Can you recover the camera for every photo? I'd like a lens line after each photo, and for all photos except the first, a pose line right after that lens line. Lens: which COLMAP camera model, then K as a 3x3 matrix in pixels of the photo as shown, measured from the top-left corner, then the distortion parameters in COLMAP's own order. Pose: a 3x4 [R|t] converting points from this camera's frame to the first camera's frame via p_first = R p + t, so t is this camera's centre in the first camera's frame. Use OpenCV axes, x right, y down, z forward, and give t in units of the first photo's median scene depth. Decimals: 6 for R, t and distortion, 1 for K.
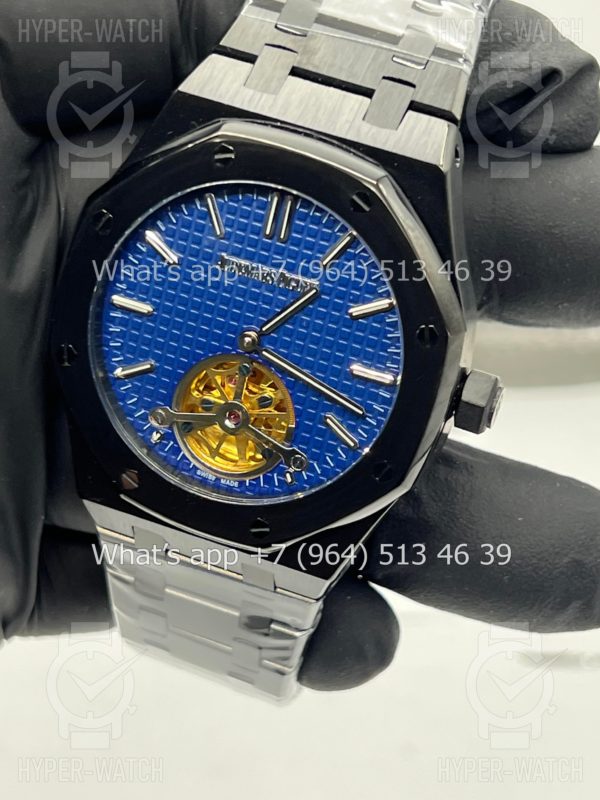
lens RADIAL K [[1918.2, 0, 296.1], [0, 1918.2, 404.1], [0, 0, 1]] dist [0.226802, 0.000000]
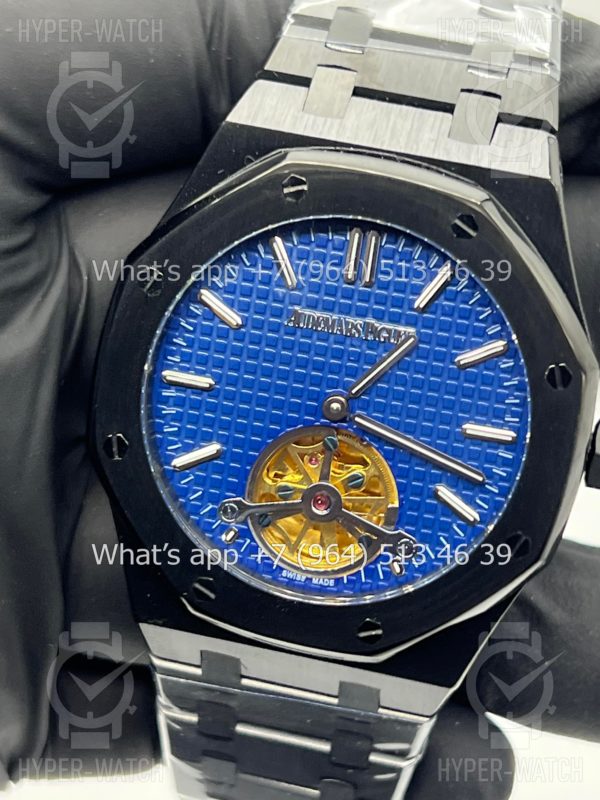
lens RADIAL K [[1918.2, 0, 296.1], [0, 1918.2, 389.3], [0, 0, 1]] dist [0.226802, 0.000000]
pose [[0.989733, -0.086294, 0.113942, -0.136419], [0.097818, 0.990192, -0.099753, 0.041172], [-0.104217, 0.109875, 0.988467, 0.170991]]
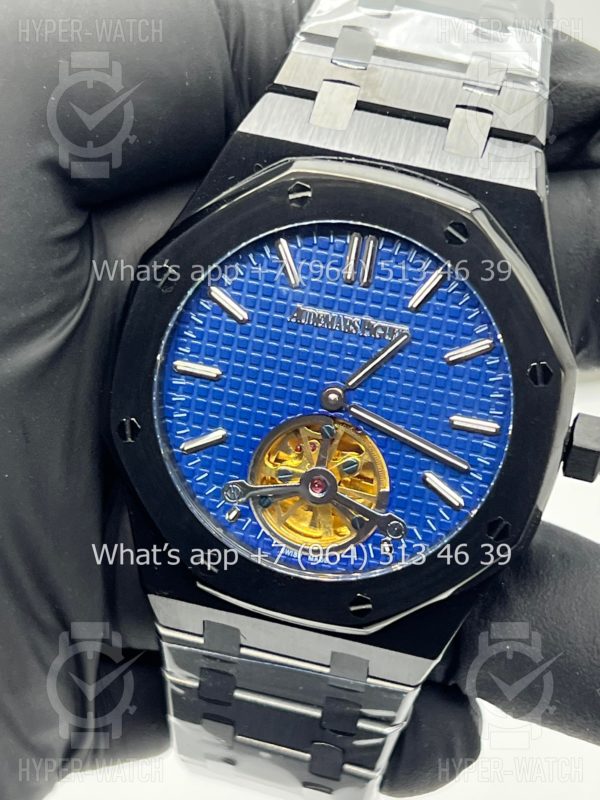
lens RADIAL K [[1918.2, 0, 278.1], [0, 1918.2, 401.8], [0, 0, 1]] dist [0.226802, 0.000000]
pose [[0.992084, -0.066314, 0.106643, -0.146942], [0.076180, 0.992909, -0.091265, 0.049417], [-0.099834, 0.098667, 0.990100, 0.104875]]
